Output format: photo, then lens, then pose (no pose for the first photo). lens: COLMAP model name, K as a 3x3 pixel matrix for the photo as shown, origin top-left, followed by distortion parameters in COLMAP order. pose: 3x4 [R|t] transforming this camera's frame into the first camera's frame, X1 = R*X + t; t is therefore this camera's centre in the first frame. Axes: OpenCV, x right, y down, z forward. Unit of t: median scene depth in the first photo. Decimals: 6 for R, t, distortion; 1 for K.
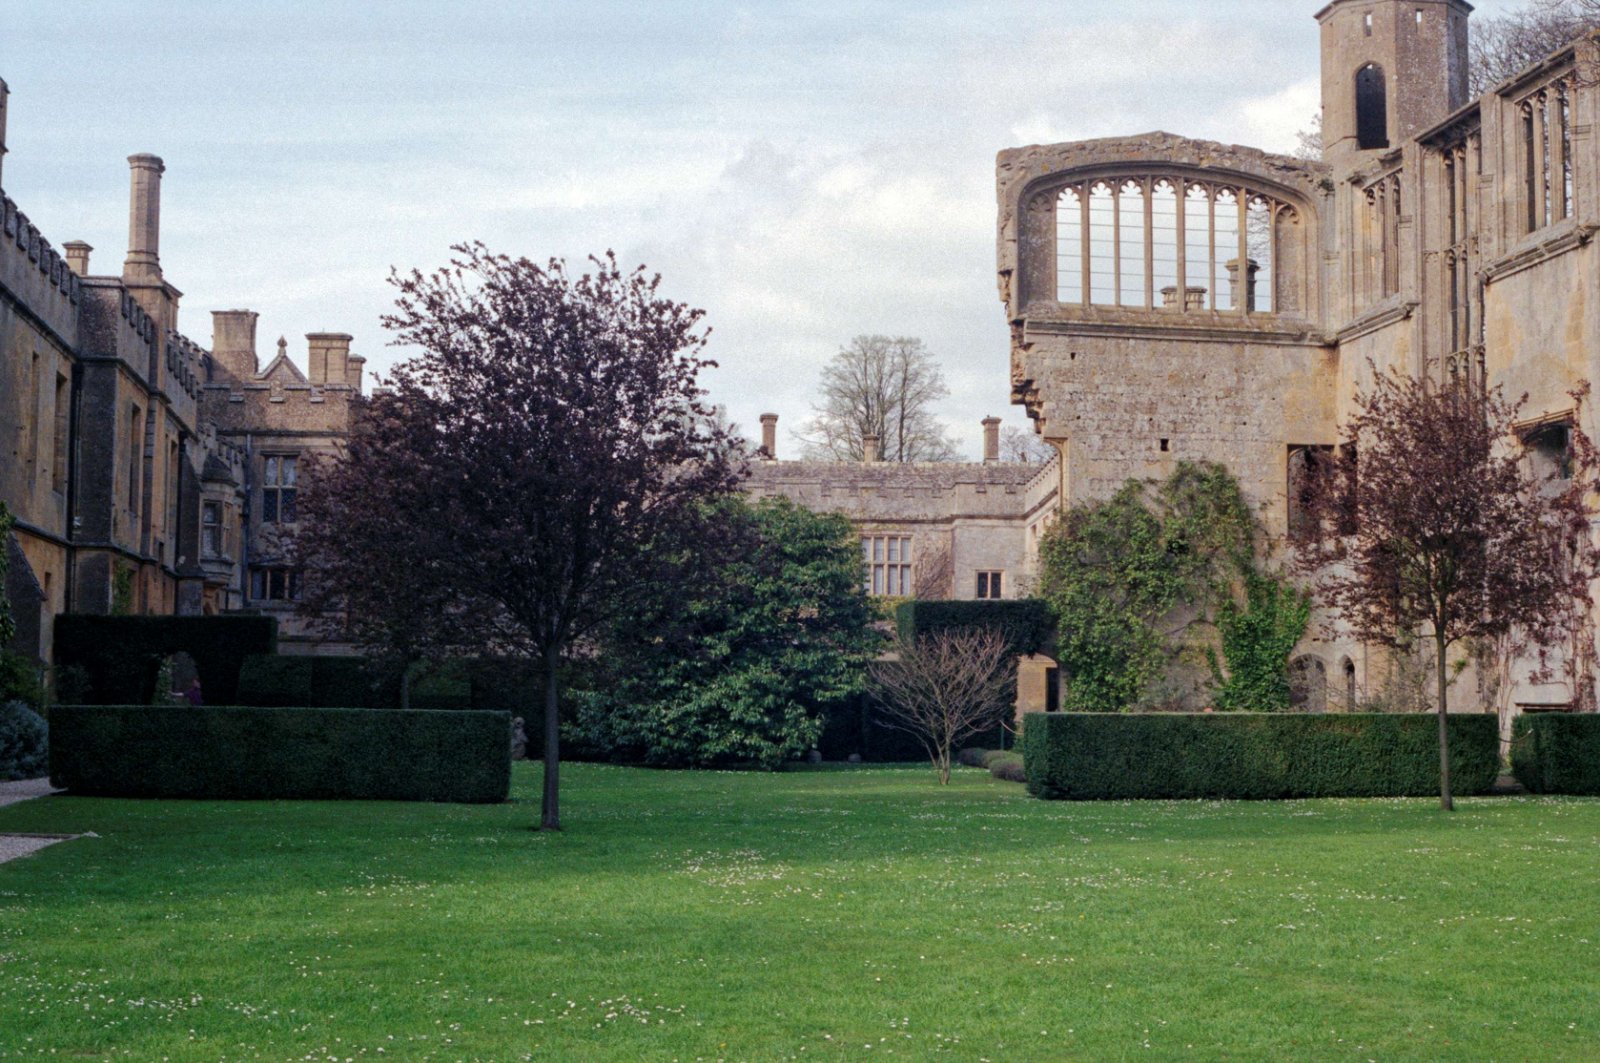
lens RADIAL K [[2239.5, 0, 805.0], [0, 2239.5, 533.4], [0, 0, 1]] dist [-0.103220, 0.000000]
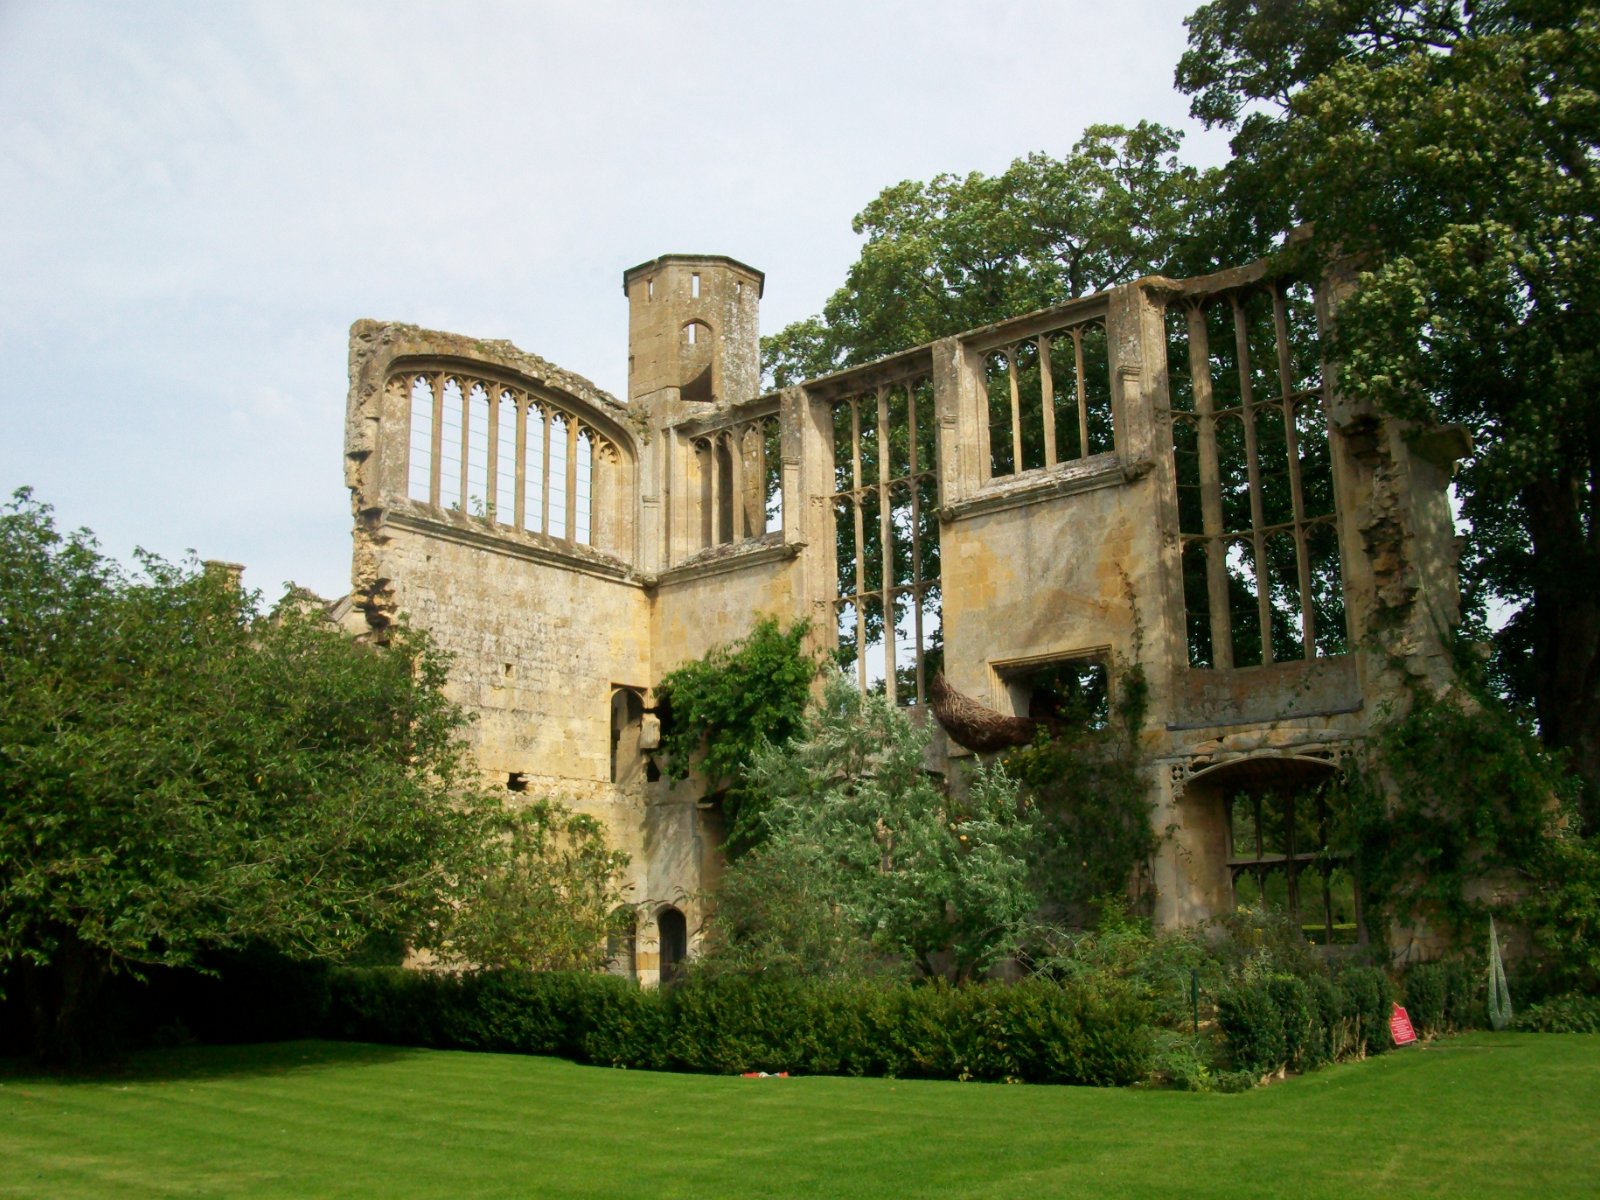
lens RADIAL K [[1548.8, 0, 810.0], [0, 1548.8, 595.8], [0, 0, 1]] dist [-0.124602, 0.000000]
pose [[0.745000, 0.125523, 0.655148, -0.161339], [-0.024911, 0.986686, -0.160716, 0.028040], [-0.666599, 0.103413, 0.738208, 0.451691]]
